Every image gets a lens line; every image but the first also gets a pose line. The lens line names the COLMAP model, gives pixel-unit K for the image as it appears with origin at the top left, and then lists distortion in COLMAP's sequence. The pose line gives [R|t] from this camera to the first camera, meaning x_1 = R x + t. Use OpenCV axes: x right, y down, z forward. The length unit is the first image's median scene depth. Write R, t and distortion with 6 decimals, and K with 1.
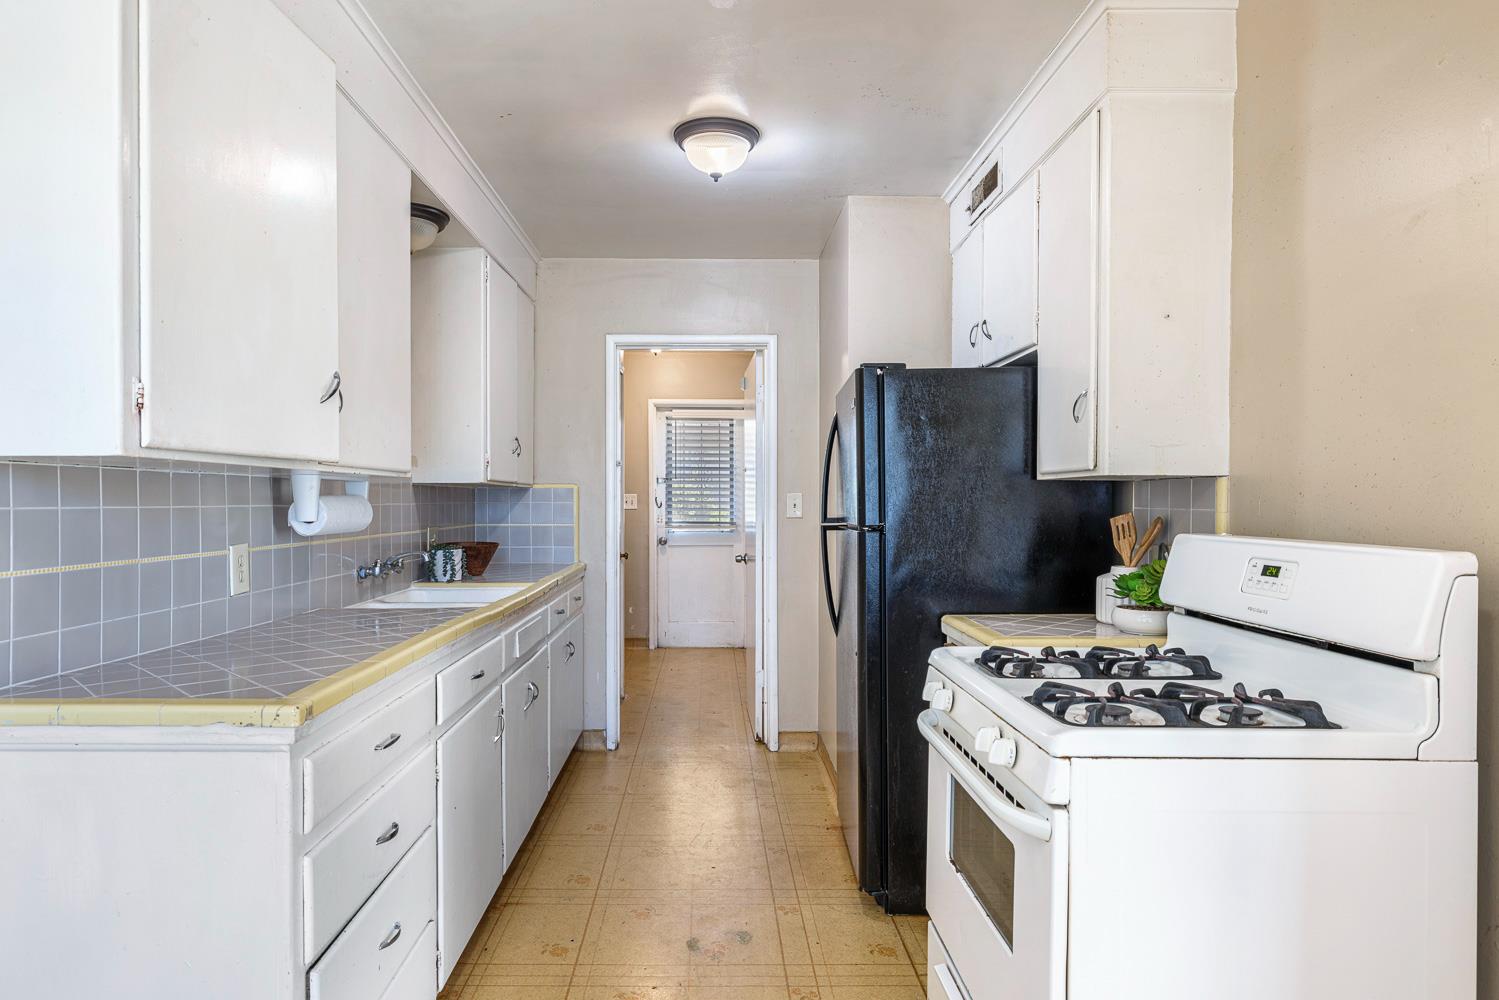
lens RADIAL K [[868.1, 0, 705.4], [0, 868.1, 502.7], [0, 0, 1]] dist [0.005013, -0.000951]
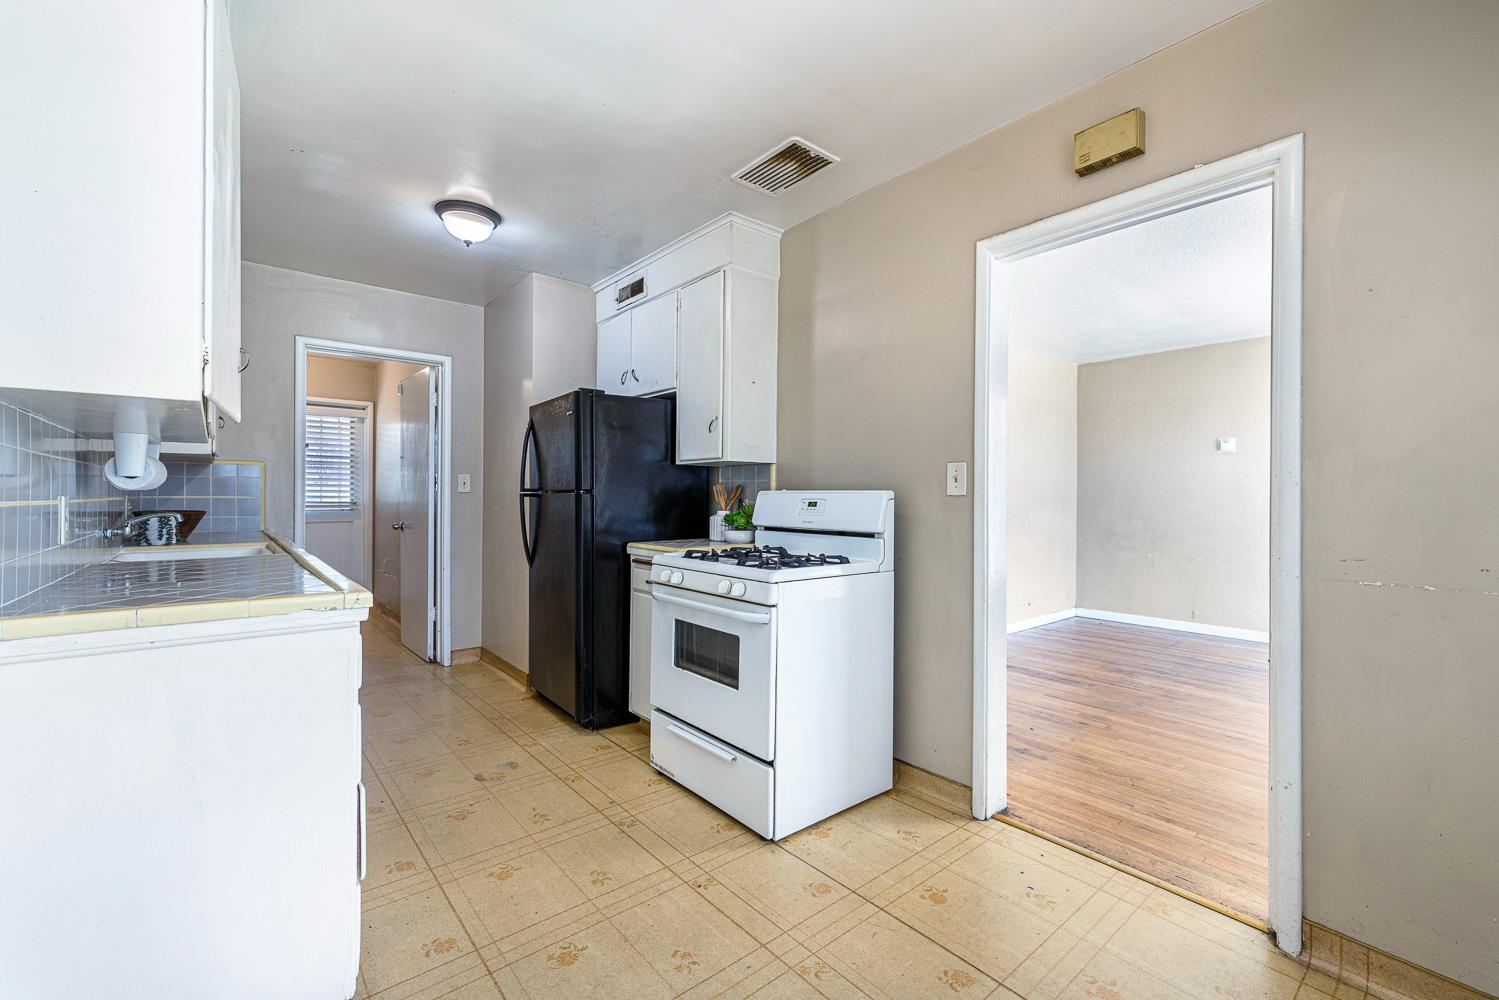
lens RADIAL K [[639.7, 0, 741.9], [0, 639.7, 491.8], [0, 0, 1]] dist [0.000536, -0.000707]
pose [[0.768238, 0.008762, 0.640104, -0.337758], [-0.003462, 0.999949, -0.009533, 0.040422], [-0.640155, 0.005108, 0.768229, -0.087050]]
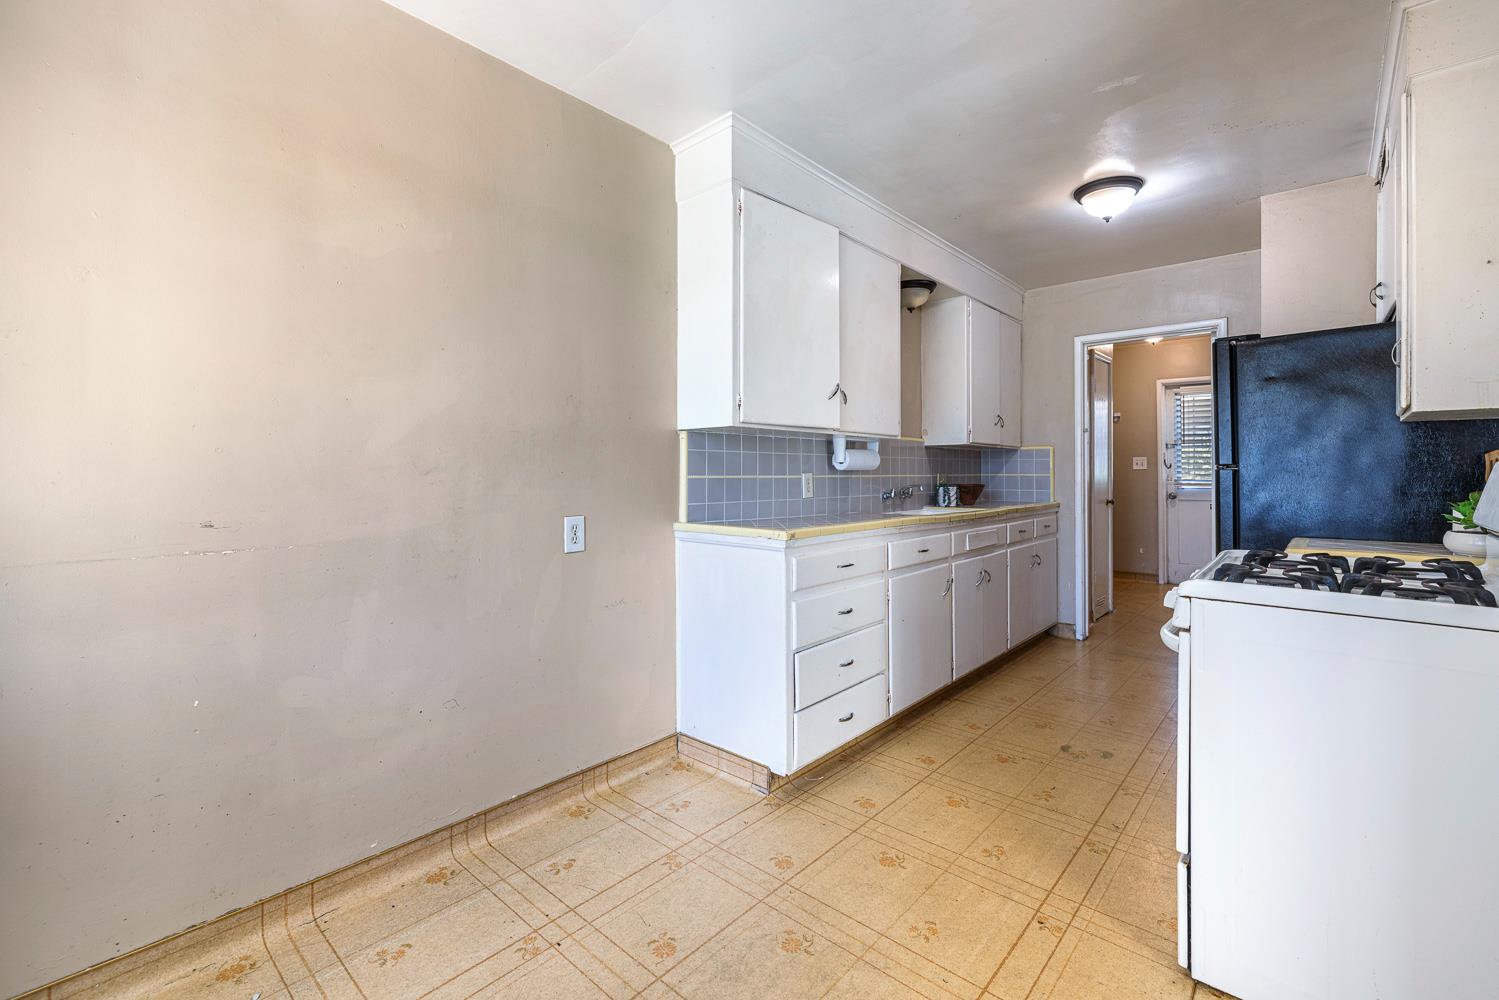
lens RADIAL K [[639.7, 0, 754.6], [0, 639.7, 463.5], [0, 0, 1]] dist [0.000536, -0.000707]
pose [[0.750922, -0.008193, -0.660340, 0.289164], [-0.002640, 0.999878, -0.015408, 0.040455], [0.660385, 0.013313, 0.750809, -0.158430]]
